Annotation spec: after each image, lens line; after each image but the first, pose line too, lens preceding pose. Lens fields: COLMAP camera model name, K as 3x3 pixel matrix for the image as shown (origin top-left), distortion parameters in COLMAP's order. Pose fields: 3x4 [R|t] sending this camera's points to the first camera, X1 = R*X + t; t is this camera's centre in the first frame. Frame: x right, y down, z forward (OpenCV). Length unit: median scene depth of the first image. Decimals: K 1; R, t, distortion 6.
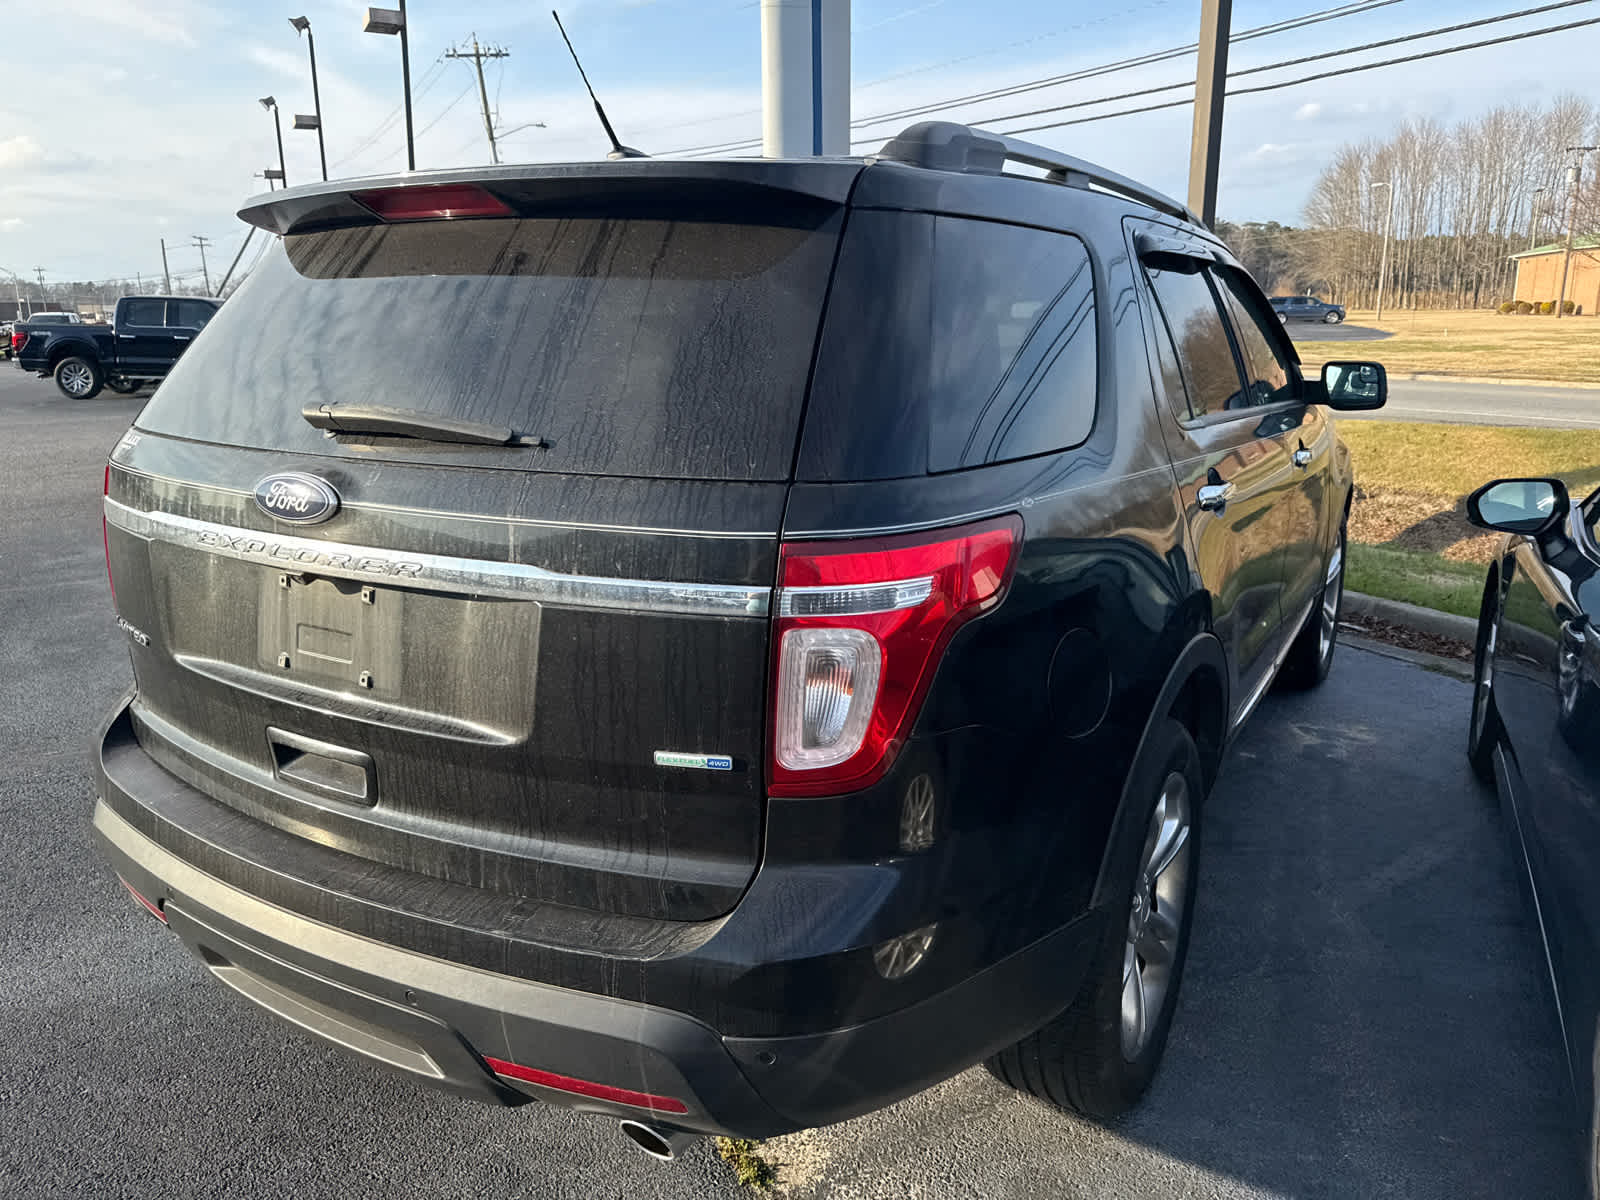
lens RADIAL K [[1149.2, 0, 797.5], [0, 1149.2, 588.5], [0, 0, 1]] dist [0.020051, -0.021958]
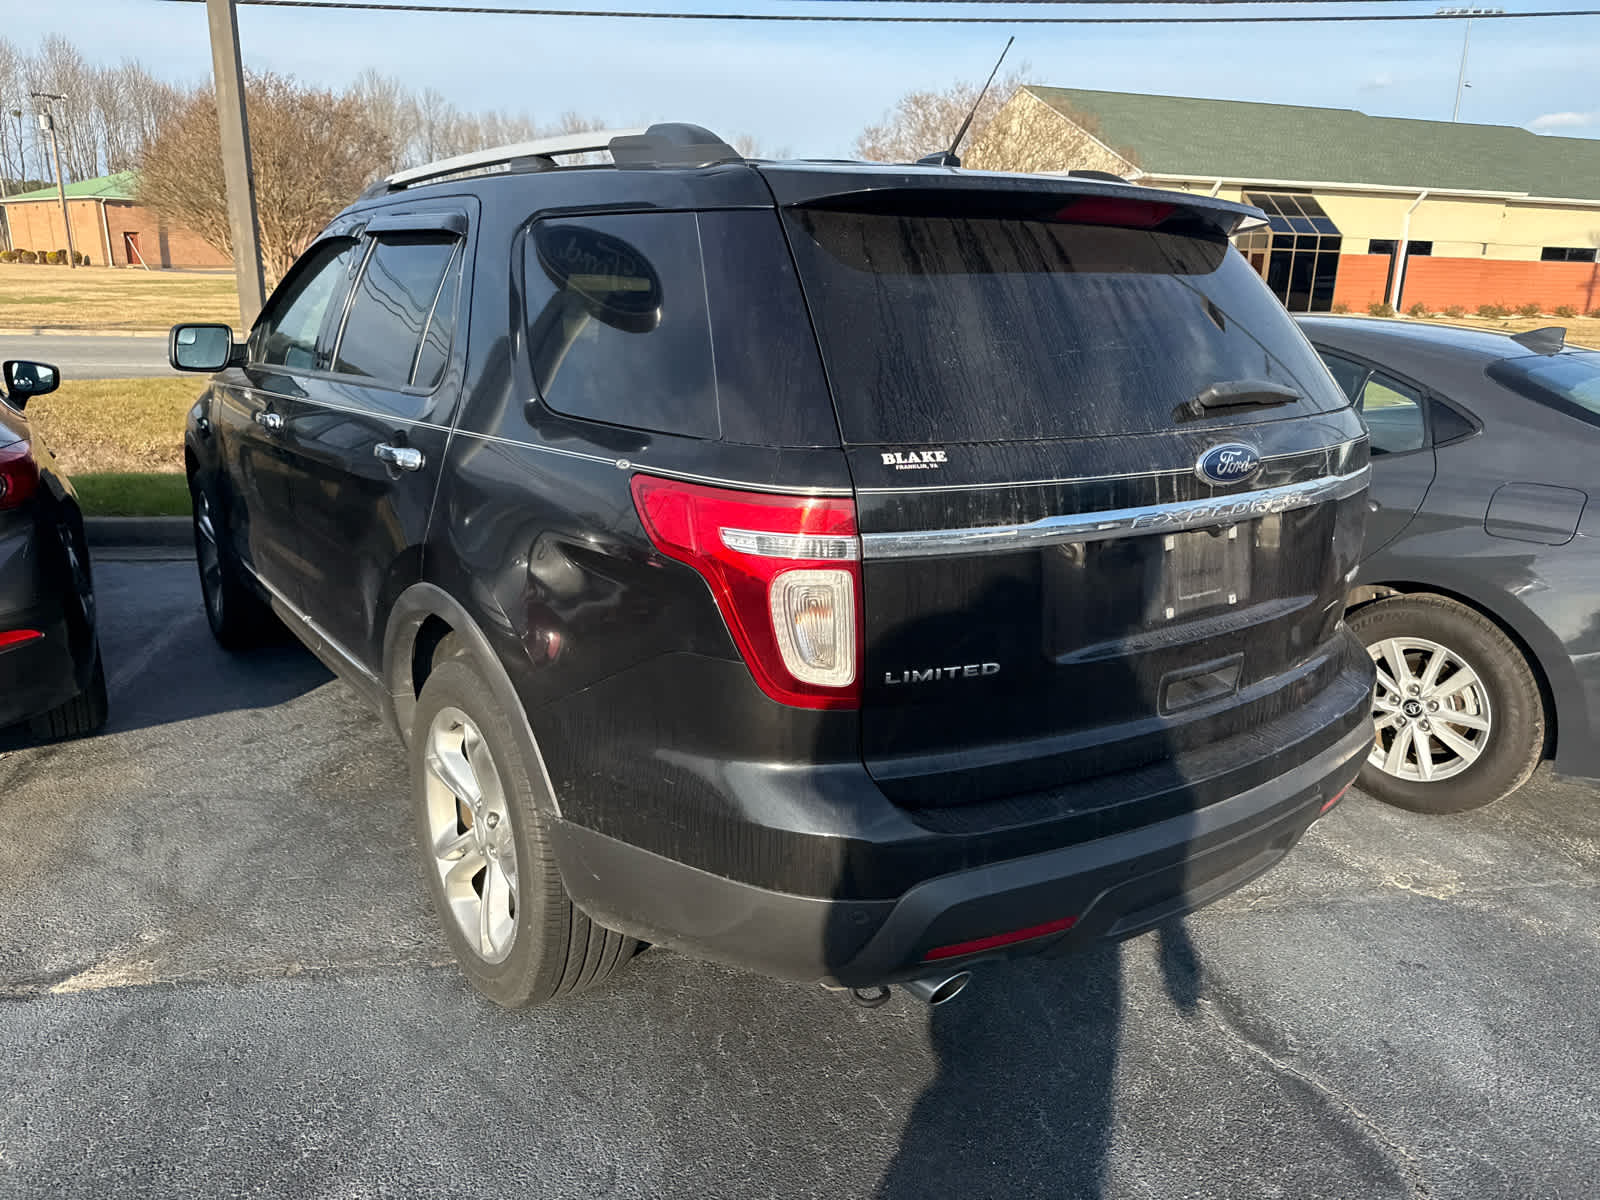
lens RADIAL K [[1149.2, 0, 811.3], [0, 1149.2, 612.1], [0, 0, 1]] dist [0.020051, -0.021958]
pose [[0.387350, -0.247096, 0.888203, -1.360421], [0.192088, 0.963901, 0.184384, -0.186076], [-0.901700, 0.099192, 0.420831, 0.702323]]
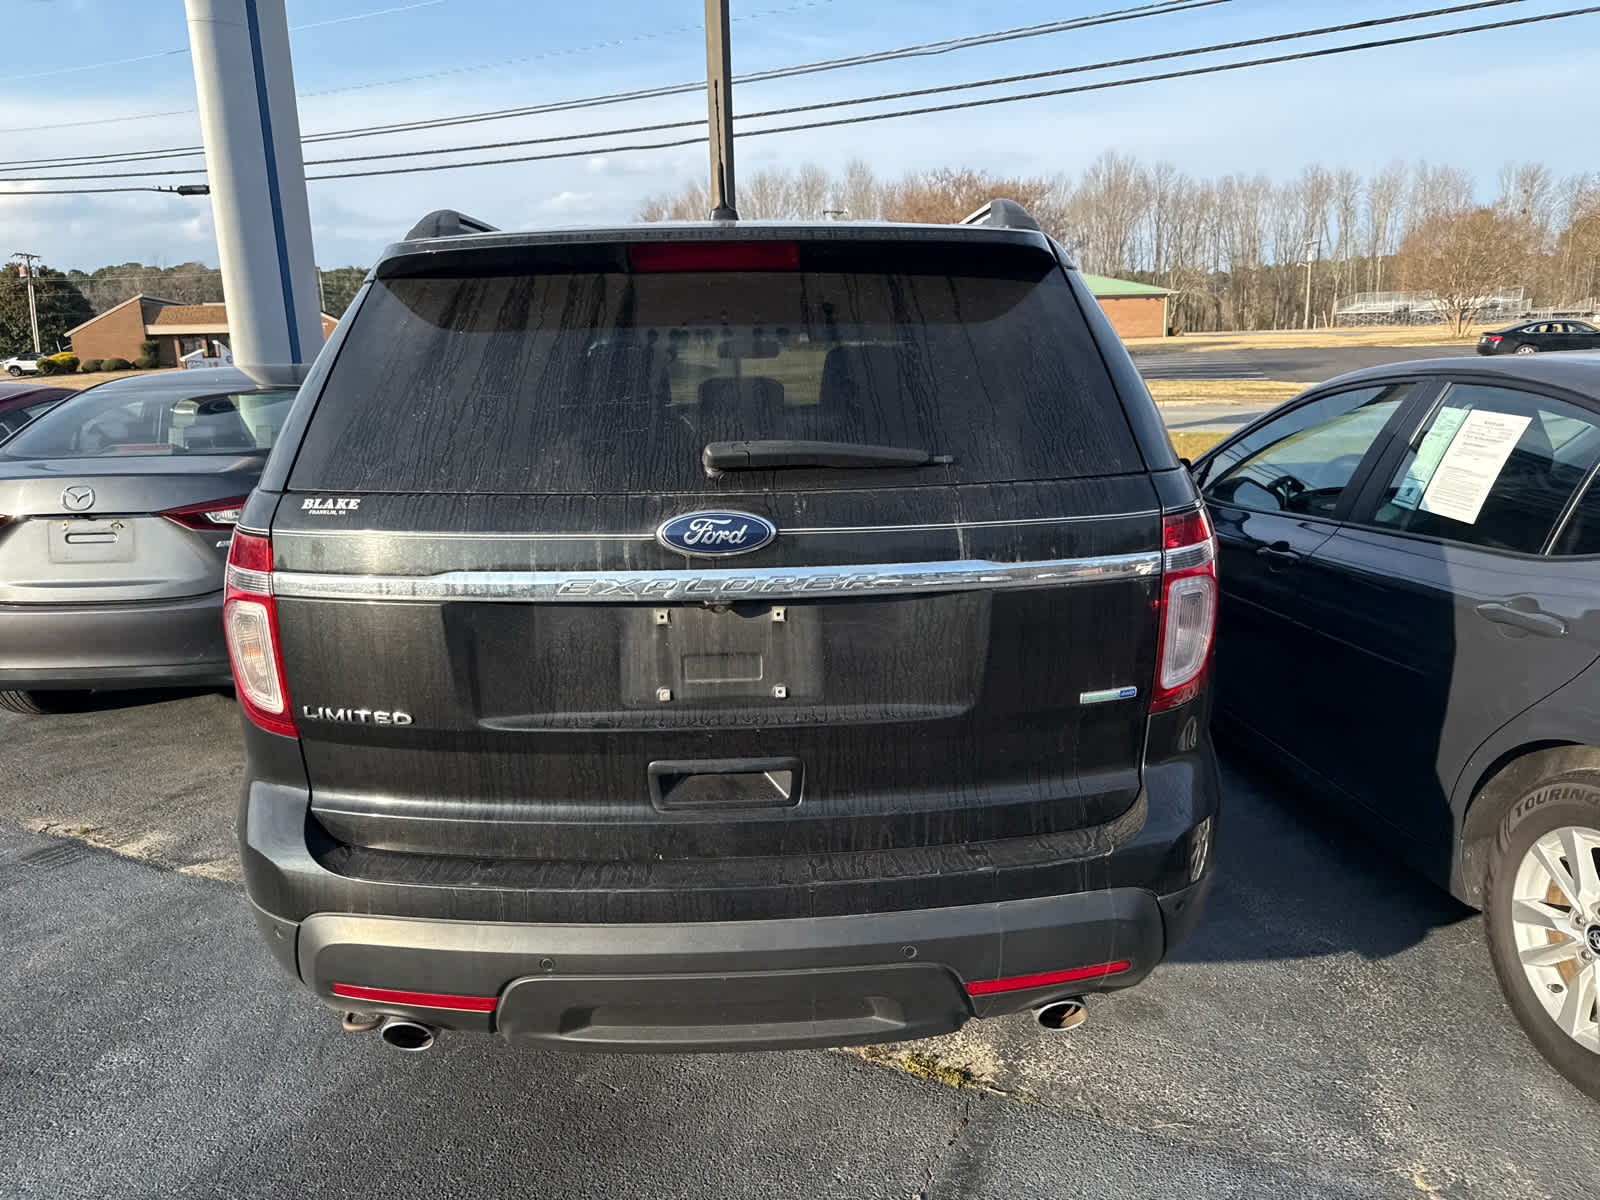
lens RADIAL K [[1149.2, 0, 793.5], [0, 1149.2, 601.3], [0, 0, 1]] dist [0.020051, -0.021958]
pose [[0.853530, -0.131855, 0.504085, -0.720903], [0.143510, 0.989522, 0.015837, -0.017348], [-0.500891, 0.058824, 0.863509, 0.038698]]
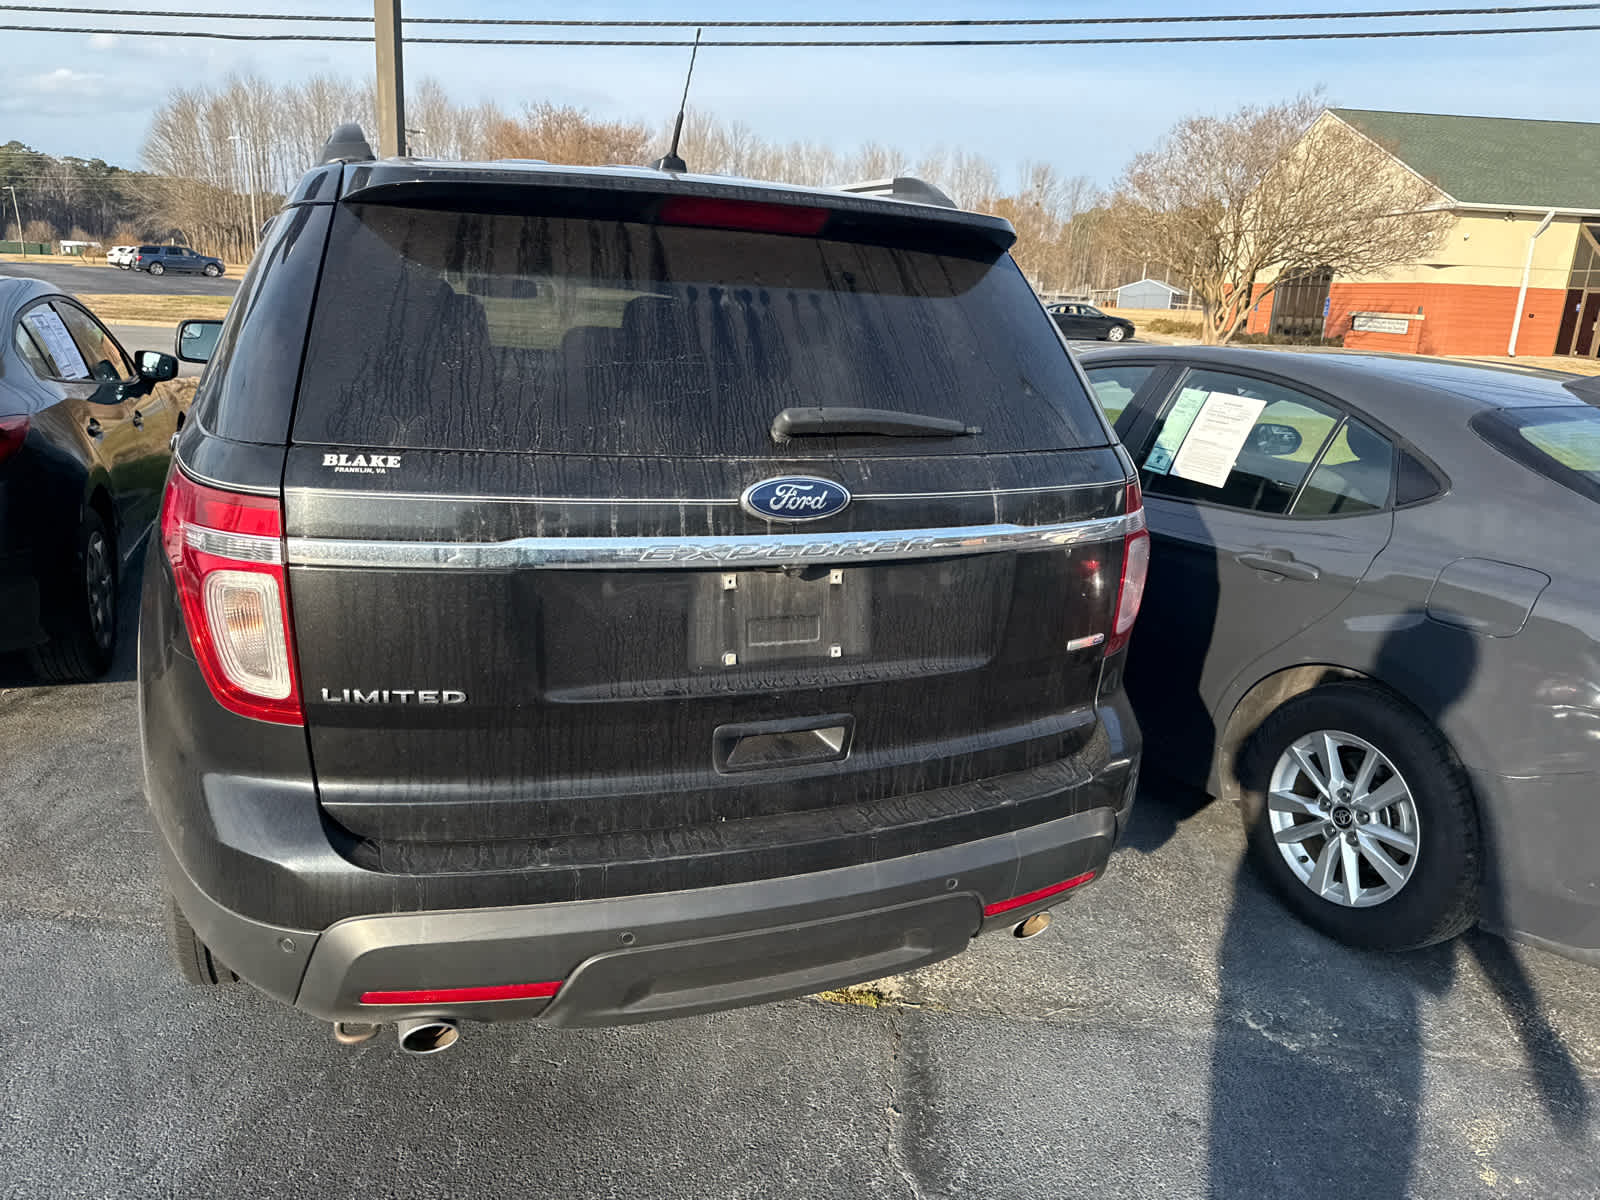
lens RADIAL K [[1149.2, 0, 792.9], [0, 1149.2, 598.9], [0, 0, 1]] dist [0.020051, -0.021958]
pose [[0.612677, -0.173217, 0.771118, -1.008976], [0.136172, 0.984232, 0.112896, -0.084102], [-0.778514, 0.035835, 0.626604, 0.258195]]
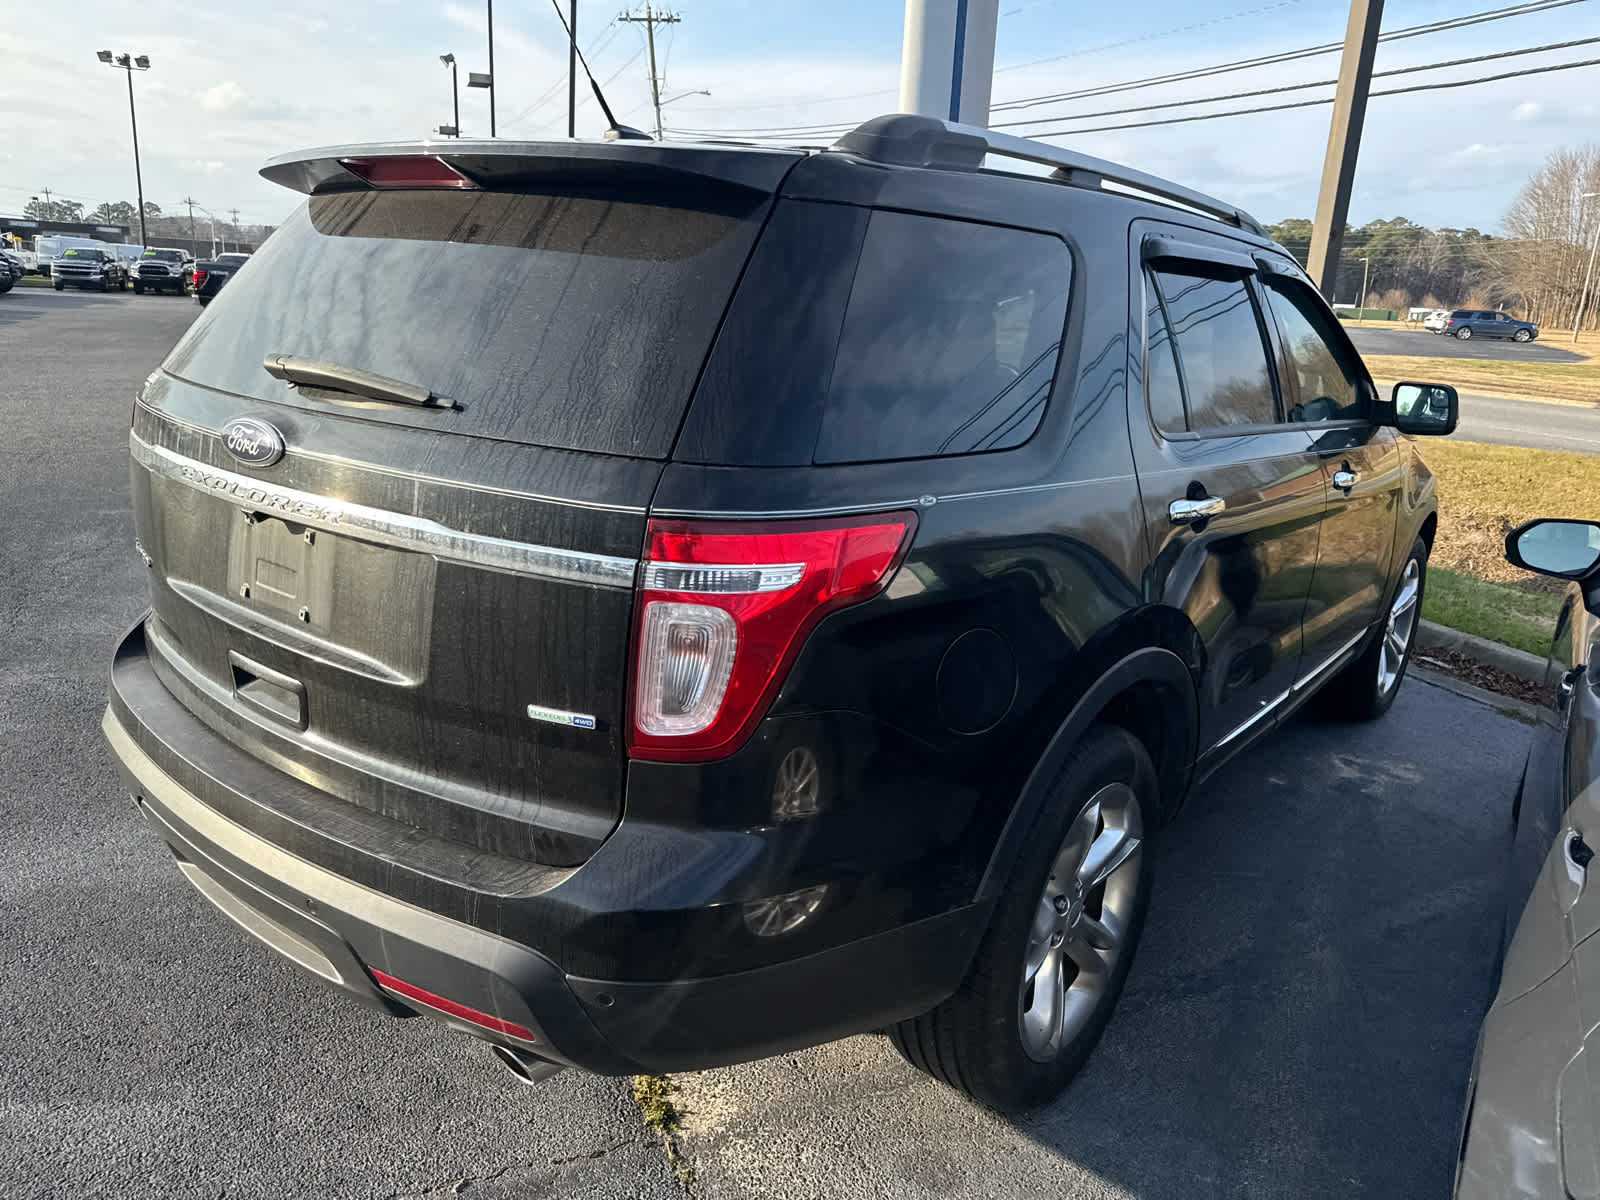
lens RADIAL K [[1149.2, 0, 798.2], [0, 1149.2, 609.1], [0, 0, 1]] dist [0.020051, -0.021958]
pose [[0.989787, 0.090327, -0.110288, 0.162596], [-0.086506, 0.995489, 0.038969, -0.006487], [0.113310, -0.029030, 0.993135, -0.018576]]
